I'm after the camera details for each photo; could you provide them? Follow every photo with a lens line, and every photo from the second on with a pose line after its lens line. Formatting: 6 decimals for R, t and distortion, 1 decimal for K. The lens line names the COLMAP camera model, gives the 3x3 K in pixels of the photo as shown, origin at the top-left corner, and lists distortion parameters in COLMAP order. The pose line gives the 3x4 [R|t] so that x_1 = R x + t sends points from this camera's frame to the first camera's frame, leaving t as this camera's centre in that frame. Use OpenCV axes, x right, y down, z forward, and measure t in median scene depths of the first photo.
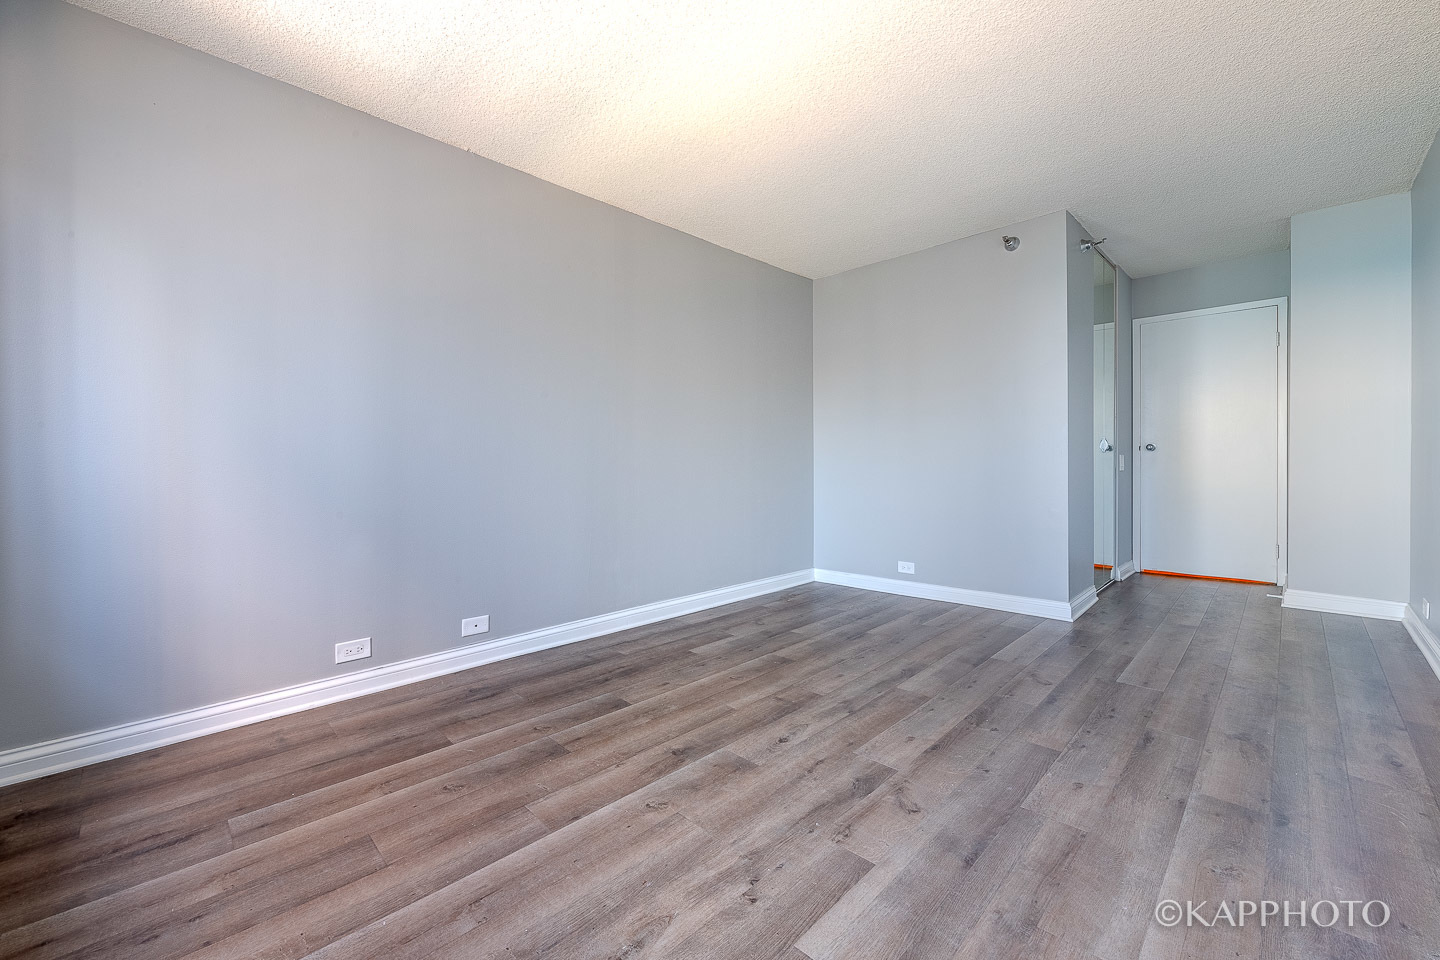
lens RADIAL K [[582.4, 0, 730.4], [0, 582.4, 469.8], [0, 0, 1]] dist [-0.002634, -0.000683]
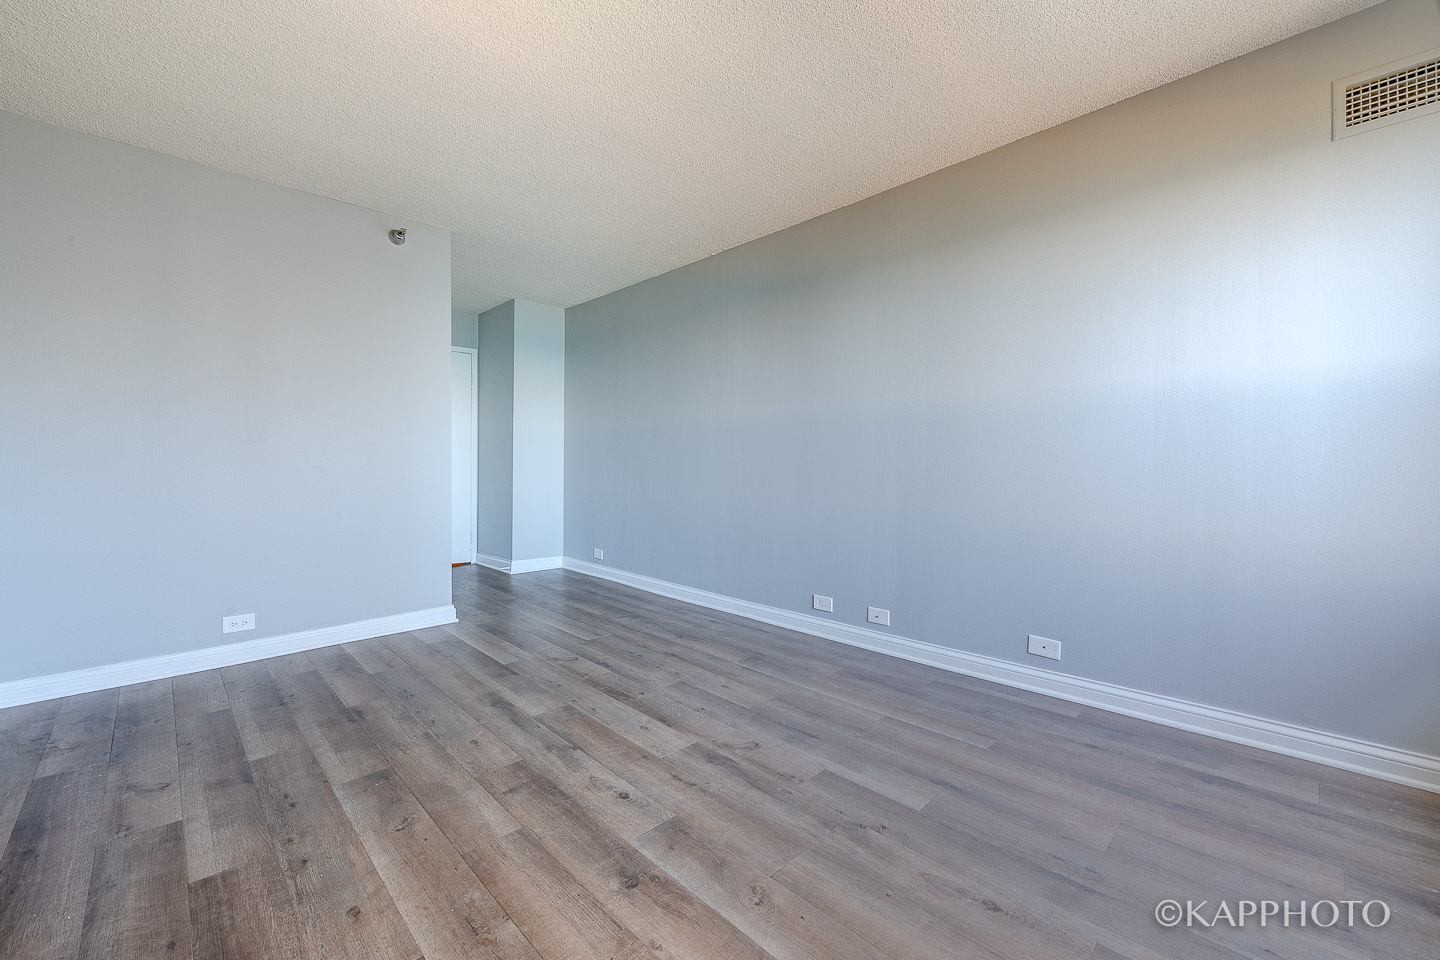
lens RADIAL K [[582.4, 0, 730.4], [0, 582.4, 469.8], [0, 0, 1]] dist [-0.002634, -0.000683]
pose [[0.005972, -0.000119, 0.999982, -0.627354], [0.016193, 0.999869, 0.000022, -0.003256], [-0.999851, 0.016193, 0.005973, 0.697240]]
